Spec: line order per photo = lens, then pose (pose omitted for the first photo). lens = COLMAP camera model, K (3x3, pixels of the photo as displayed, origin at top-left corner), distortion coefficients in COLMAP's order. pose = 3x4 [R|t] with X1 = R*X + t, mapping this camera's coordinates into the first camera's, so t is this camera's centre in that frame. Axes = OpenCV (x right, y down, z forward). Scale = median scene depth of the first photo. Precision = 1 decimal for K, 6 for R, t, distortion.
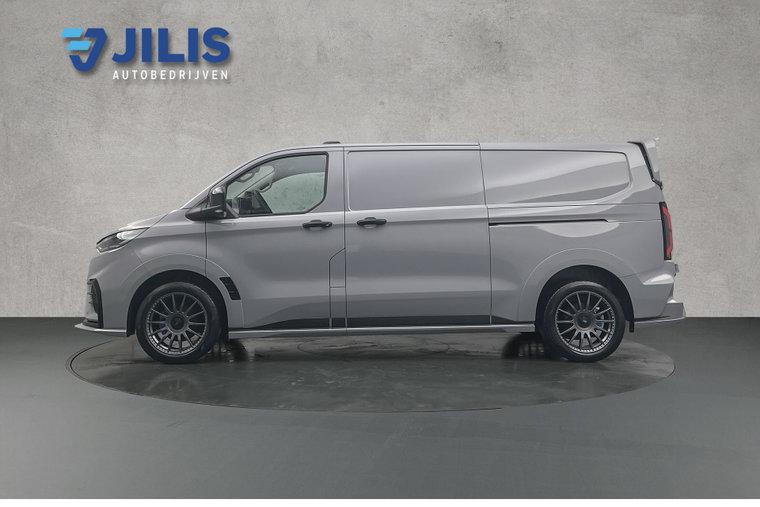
lens RADIAL K [[596.4, 0, 381.5], [0, 596.4, 253.0], [0, 0, 1]] dist [-0.024406, 0.005795]
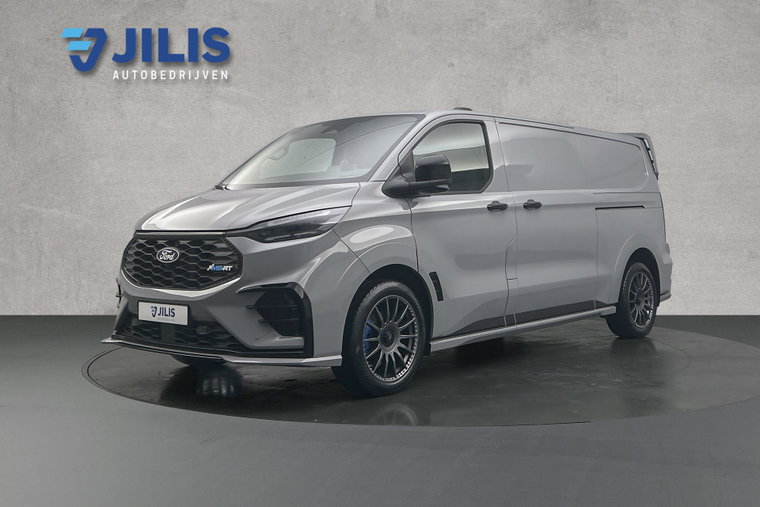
lens RADIAL K [[596.4, 0, 378.3], [0, 596.4, 253.7], [0, 0, 1]] dist [-0.024406, 0.005795]
pose [[0.999980, -0.000018, -0.006263, -0.098704], [0.000023, 1.000000, 0.000838, 0.018516], [0.006263, -0.000838, 0.999980, 0.146221]]
